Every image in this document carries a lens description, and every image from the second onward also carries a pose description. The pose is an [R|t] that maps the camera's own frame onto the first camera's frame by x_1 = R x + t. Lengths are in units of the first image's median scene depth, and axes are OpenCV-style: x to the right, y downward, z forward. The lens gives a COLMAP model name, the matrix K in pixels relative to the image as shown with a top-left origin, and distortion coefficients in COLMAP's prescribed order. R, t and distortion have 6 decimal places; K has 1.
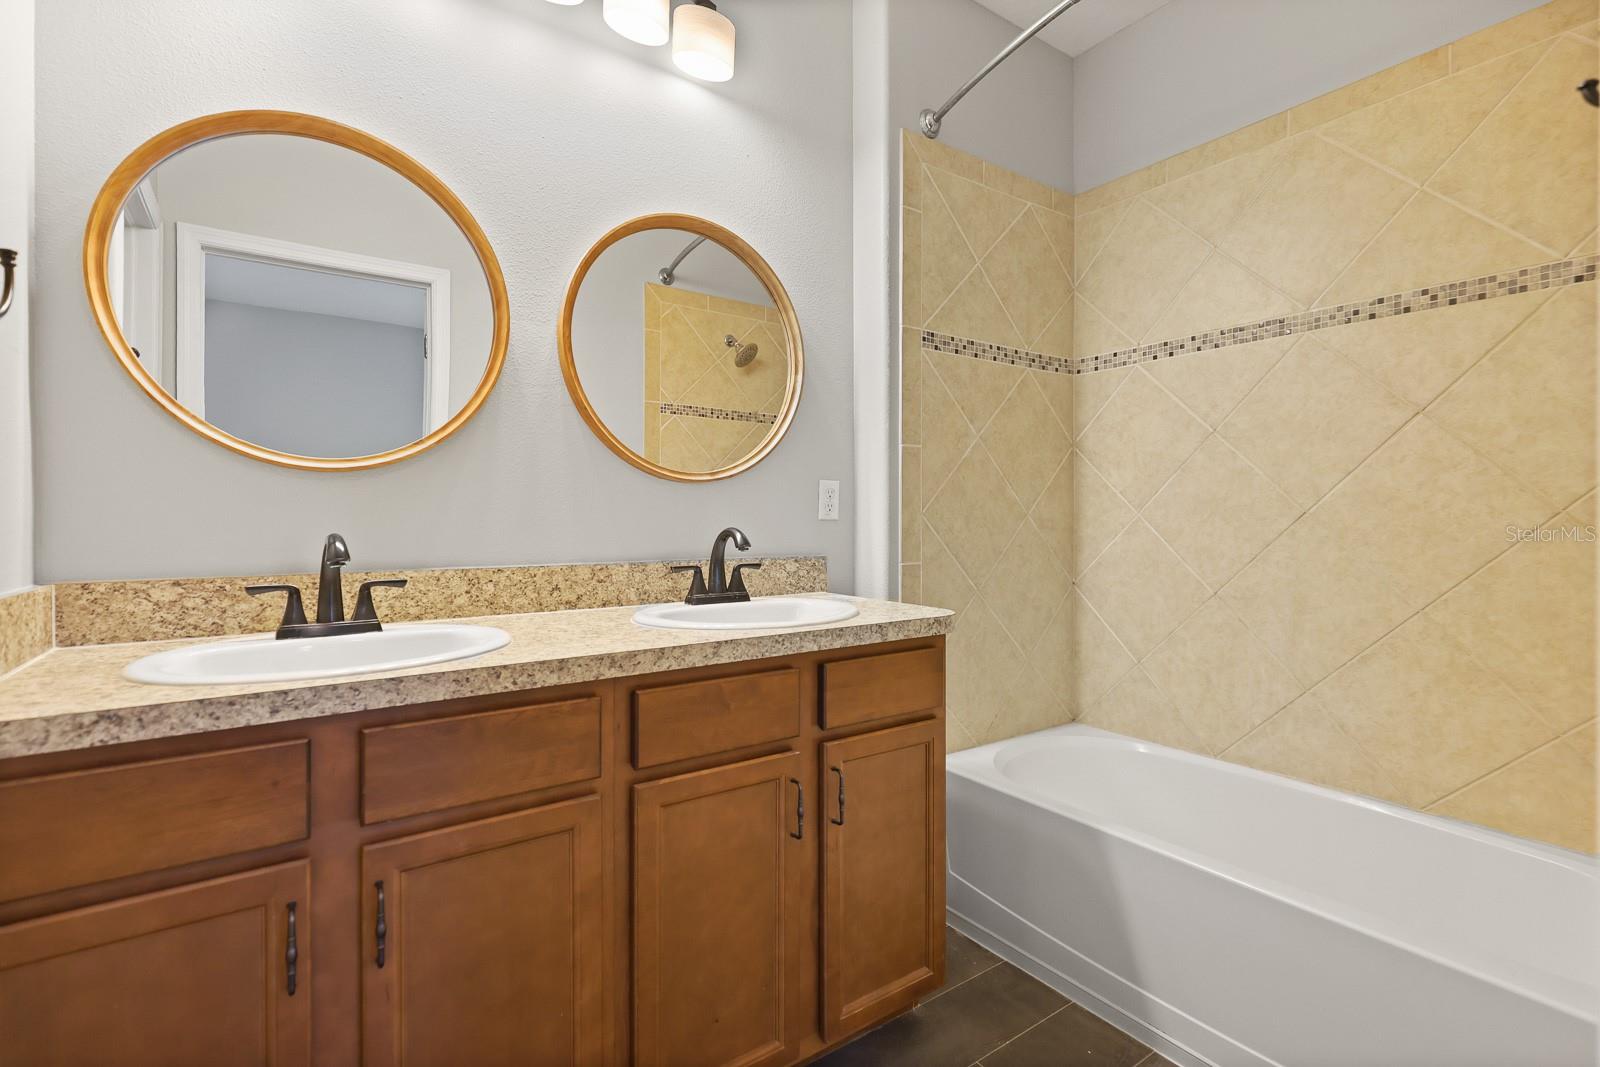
lens RADIAL K [[724.8, 0, 802.1], [0, 724.8, 516.3], [0, 0, 1]] dist [0.000057, -0.000135]
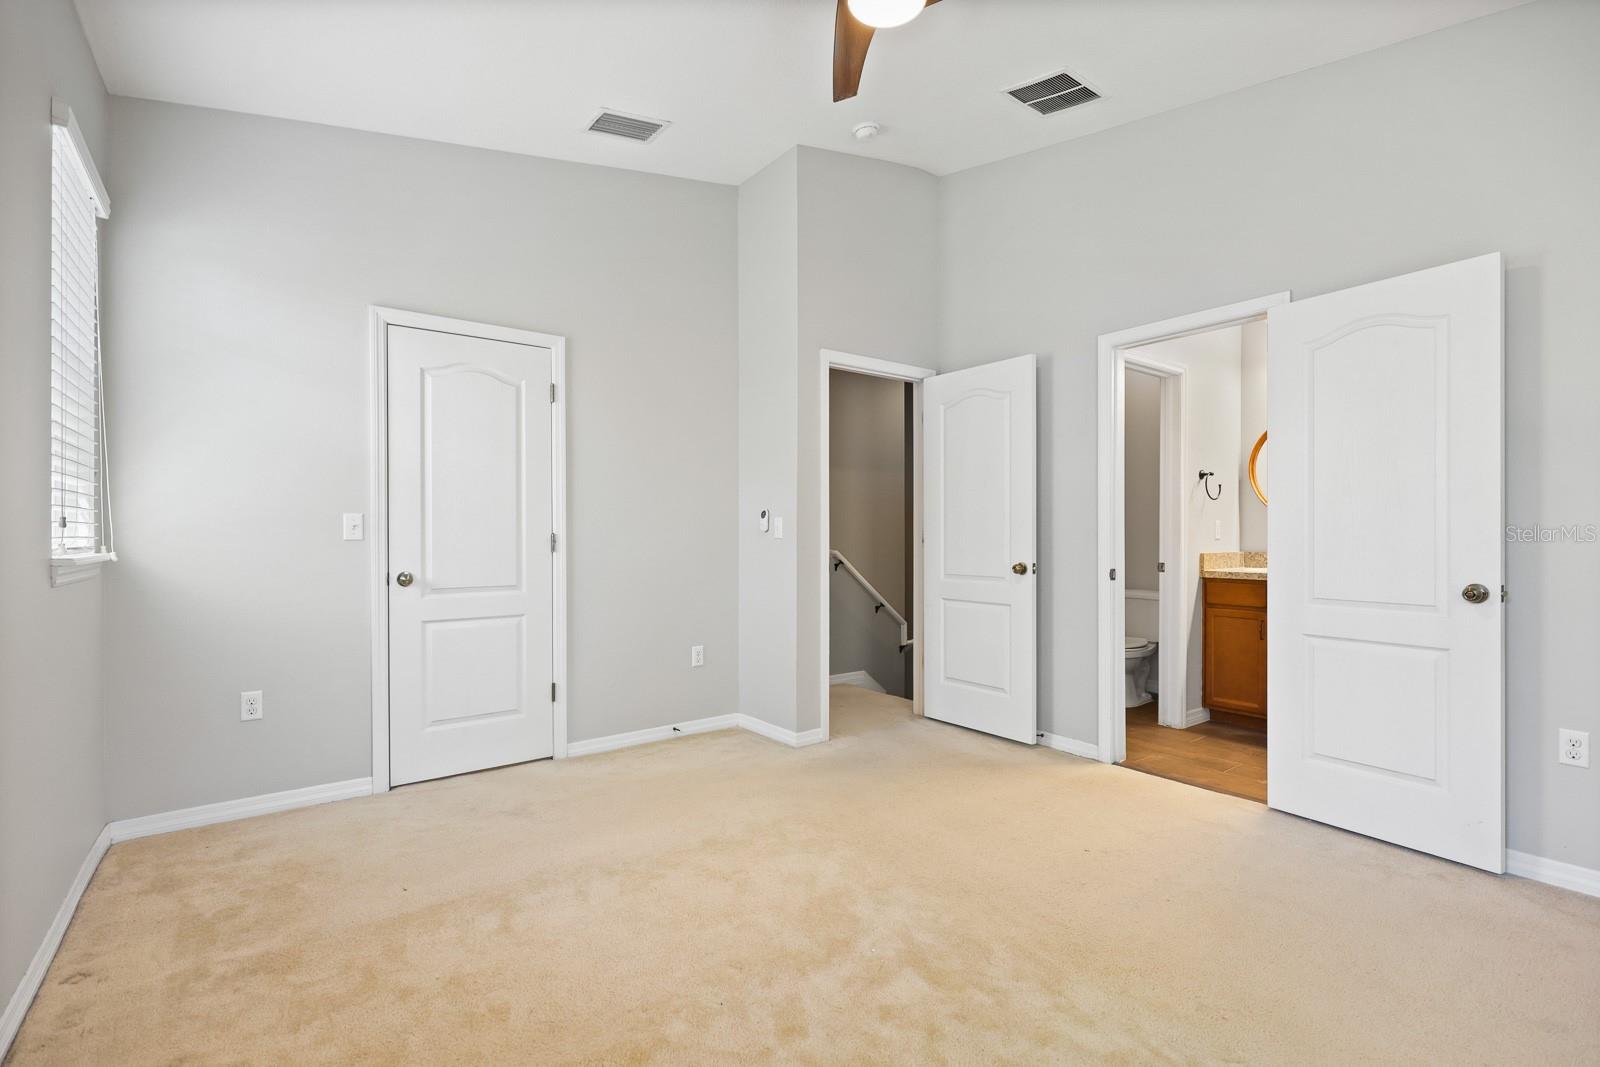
lens RADIAL K [[725.8, 0, 801.6], [0, 725.8, 540.3], [0, 0, 1]] dist [0.000871, 0.000083]
pose [[0.032298, 0.004332, -0.999469, 2.119804], [0.002002, 0.999988, 0.004398, 0.006232], [0.999476, -0.002143, 0.032289, -1.146641]]
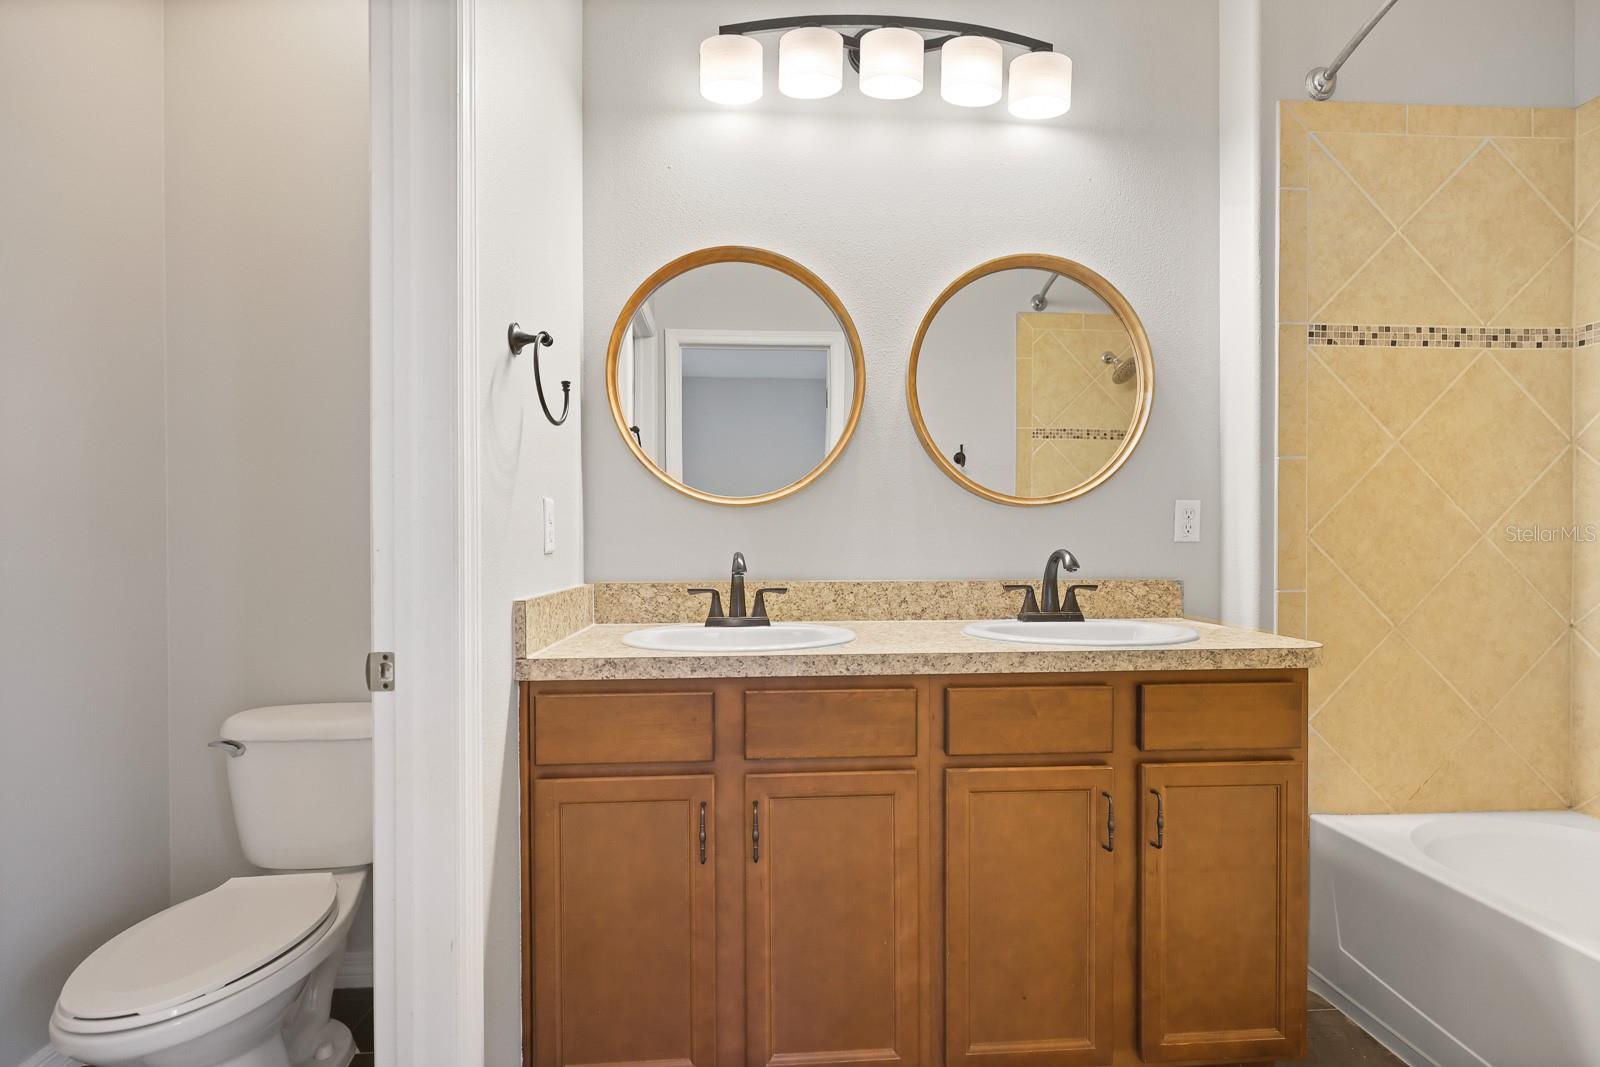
lens RADIAL K [[728.8, 0, 806.3], [0, 728.8, 546.5], [0, 0, 1]] dist [-0.002090, -0.000408]
pose [[0.856645, -0.000650, -0.515906, 0.135504], [0.003814, 0.999980, 0.005074, 0.005210], [0.515892, -0.006314, 0.856630, -0.087955]]
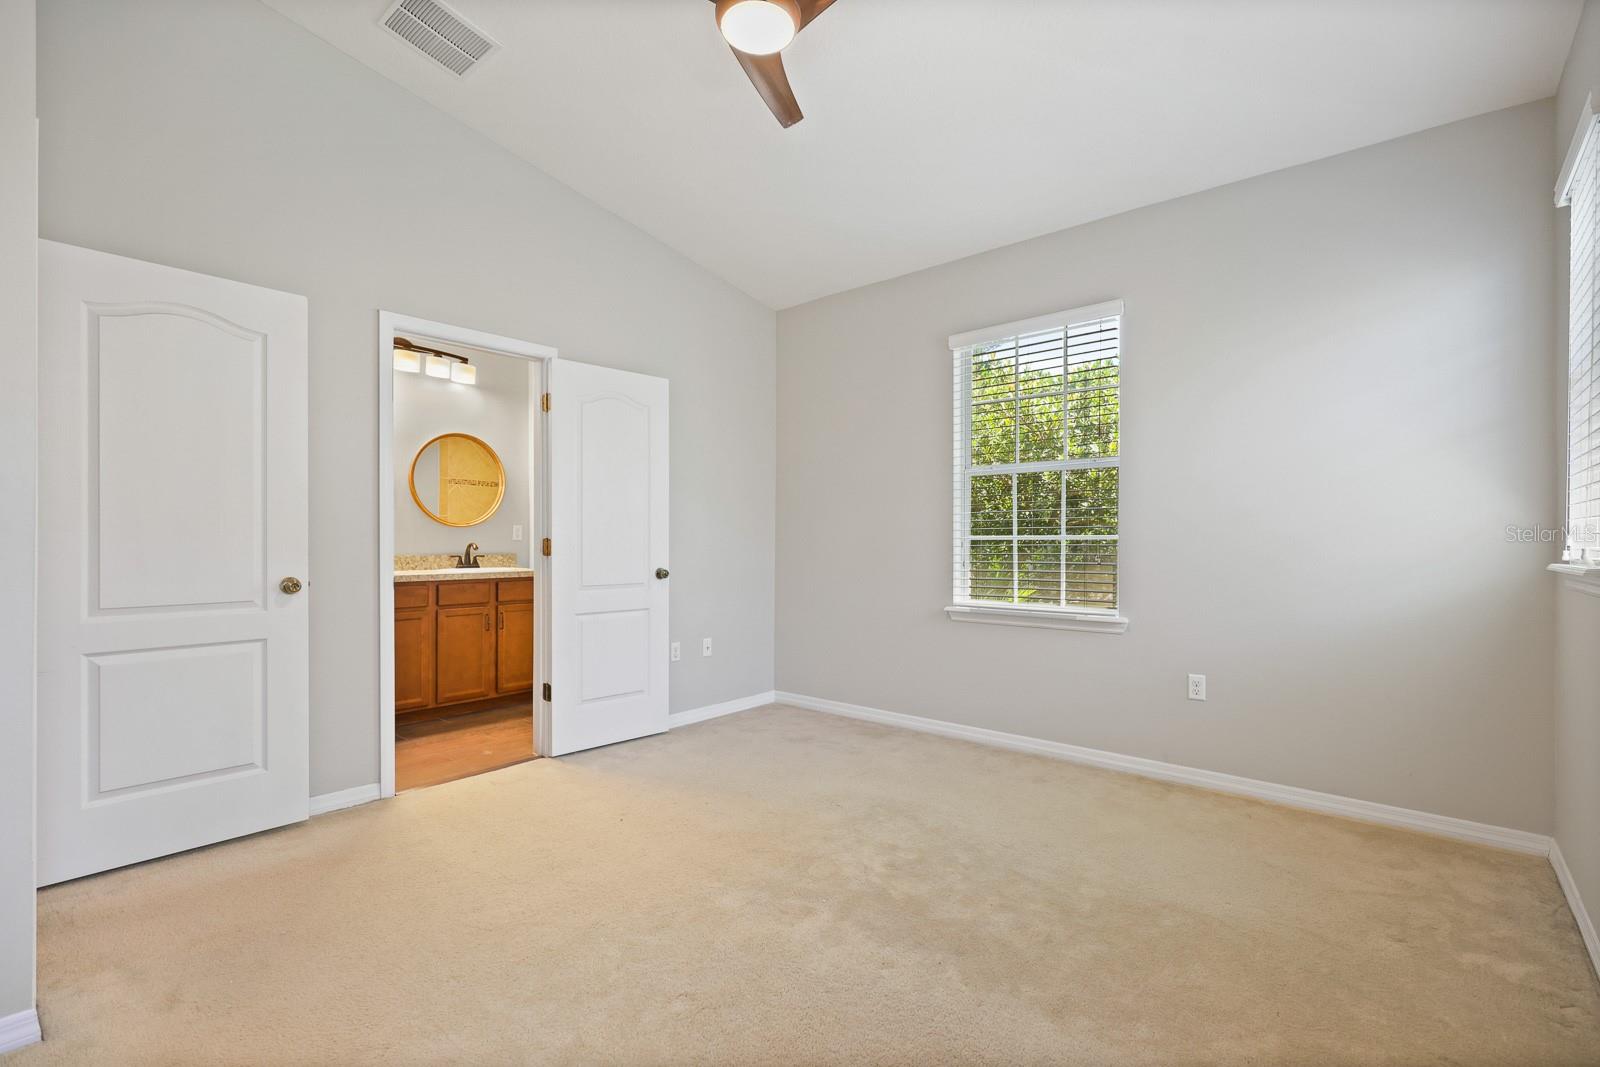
lens RADIAL K [[710.9, 0, 786.1], [0, 710.9, 538.0], [0, 0, 1]] dist [0.001741, 0.000083]
pose [[0.970977, -0.000728, 0.239171, 0.486514], [0.000953, 0.999999, -0.000827, 0.000448], [-0.239170, 0.001031, 0.970977, -2.290443]]
